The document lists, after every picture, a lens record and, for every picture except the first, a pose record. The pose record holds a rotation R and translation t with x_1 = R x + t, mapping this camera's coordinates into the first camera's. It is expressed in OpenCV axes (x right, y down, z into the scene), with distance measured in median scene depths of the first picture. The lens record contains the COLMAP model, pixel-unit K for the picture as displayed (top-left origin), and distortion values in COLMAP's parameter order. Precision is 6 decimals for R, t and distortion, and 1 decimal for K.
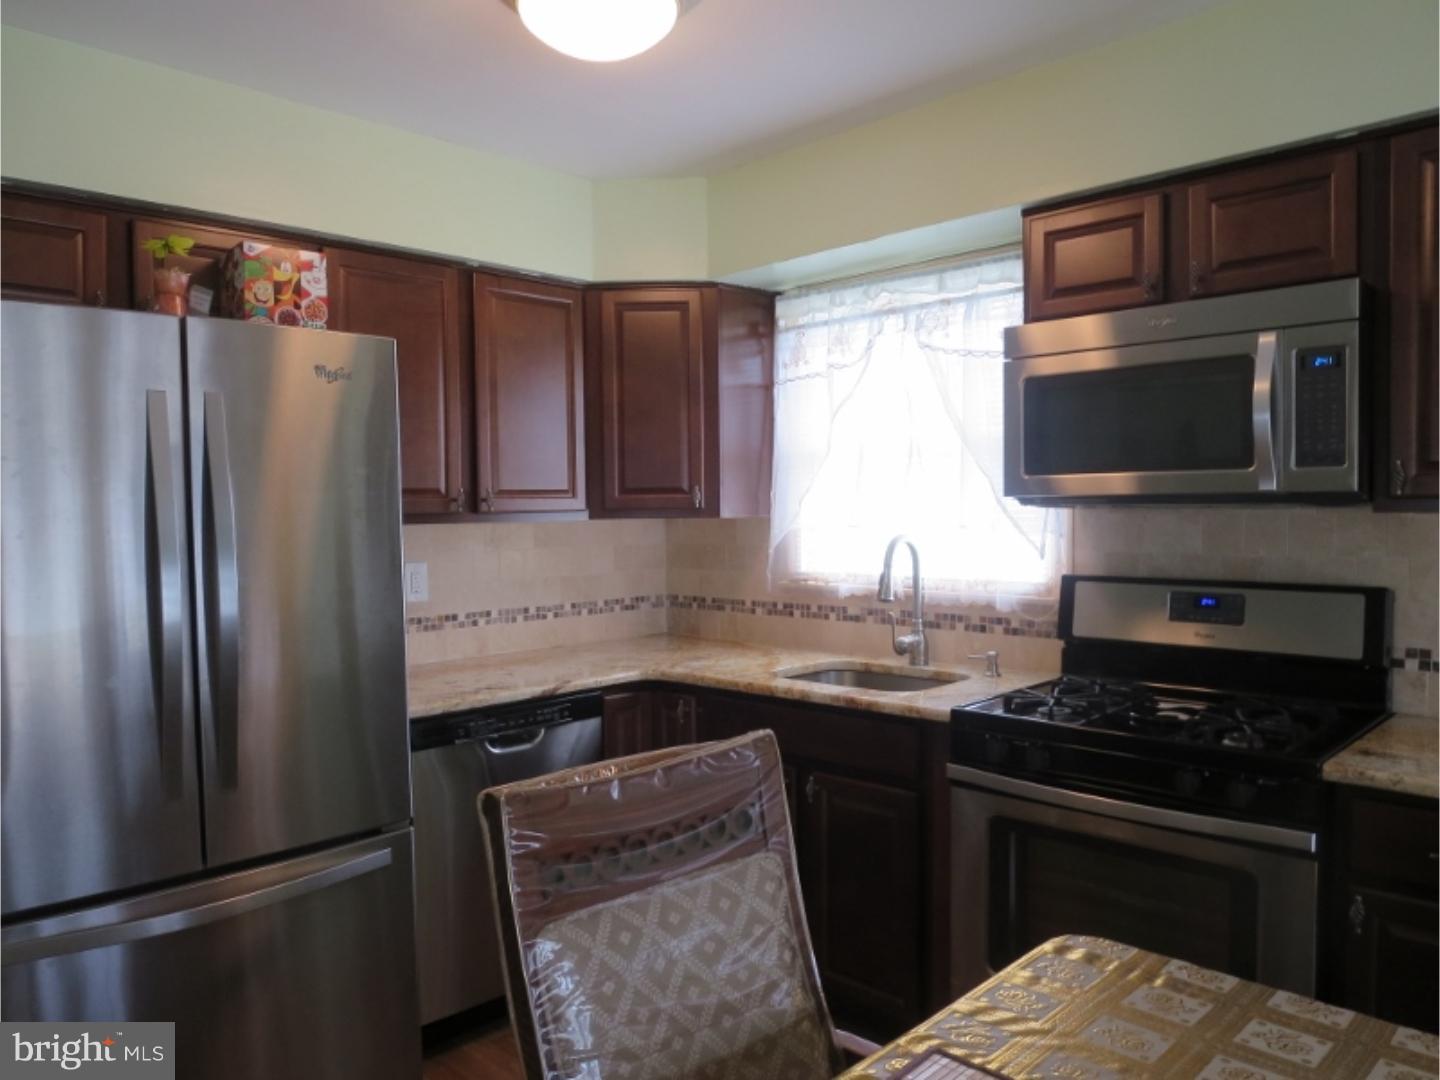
lens RADIAL K [[1014.8, 0, 726.8], [0, 1014.8, 545.5], [0, 0, 1]] dist [-0.012359, -0.010755]
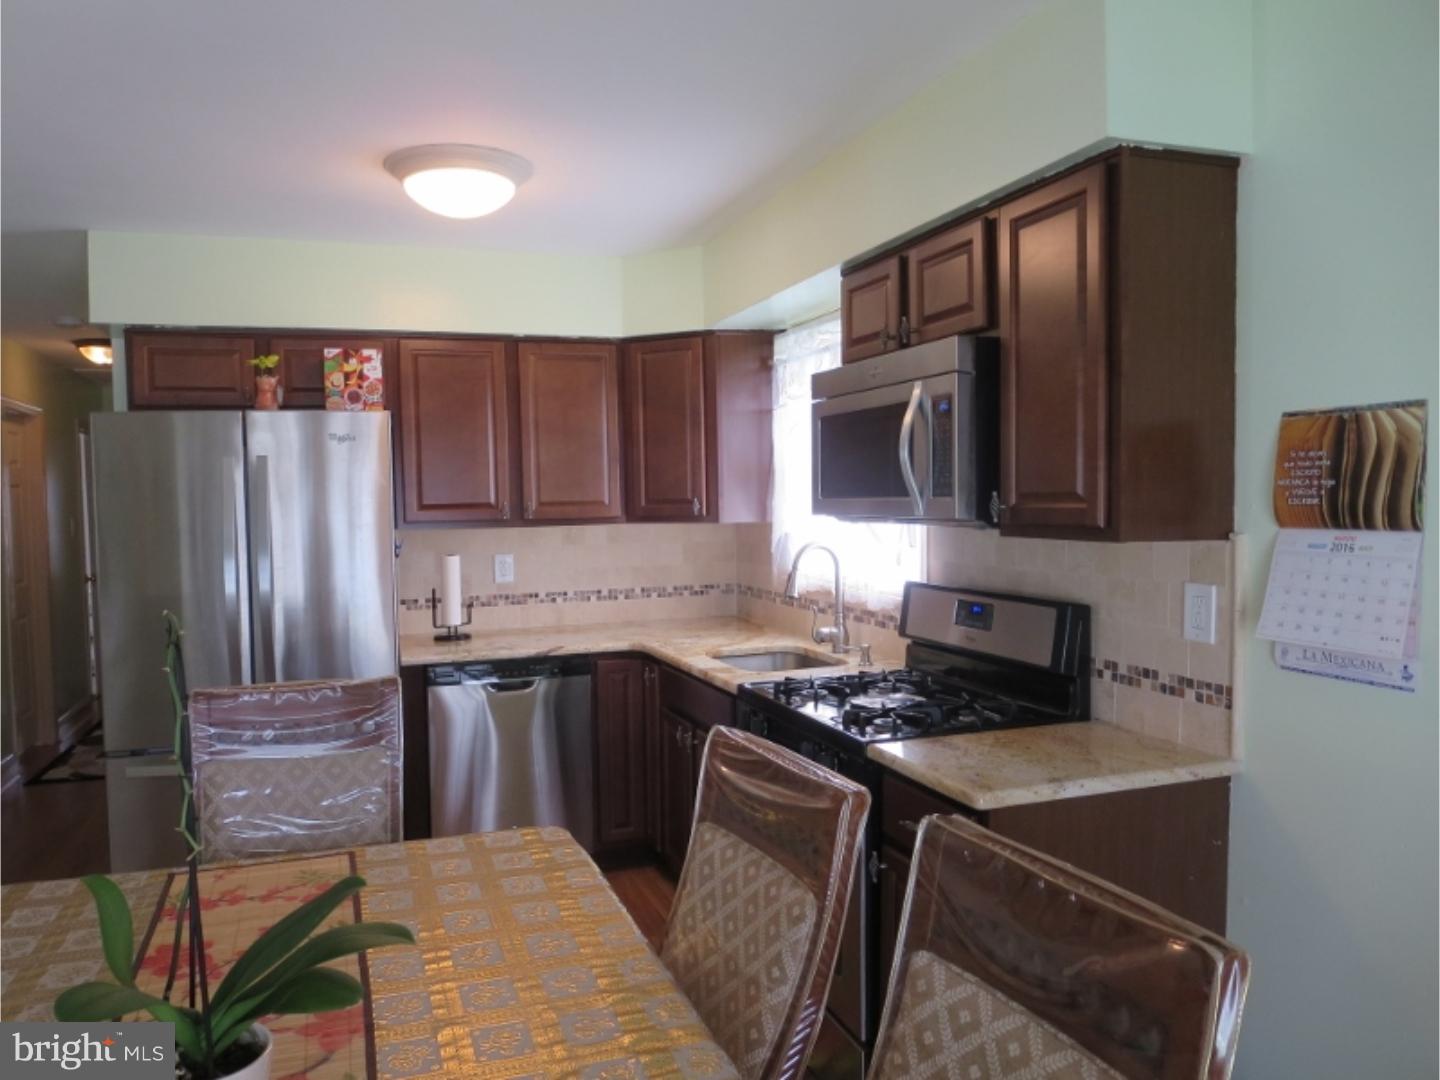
lens RADIAL K [[1014.8, 0, 709.9], [0, 1014.8, 538.5], [0, 0, 1]] dist [-0.012359, -0.010755]
pose [[0.901102, 0.016073, -0.433310, 0.558178], [-0.010198, 0.999822, 0.015880, -0.029988], [0.433488, -0.009891, 0.901105, -0.114472]]
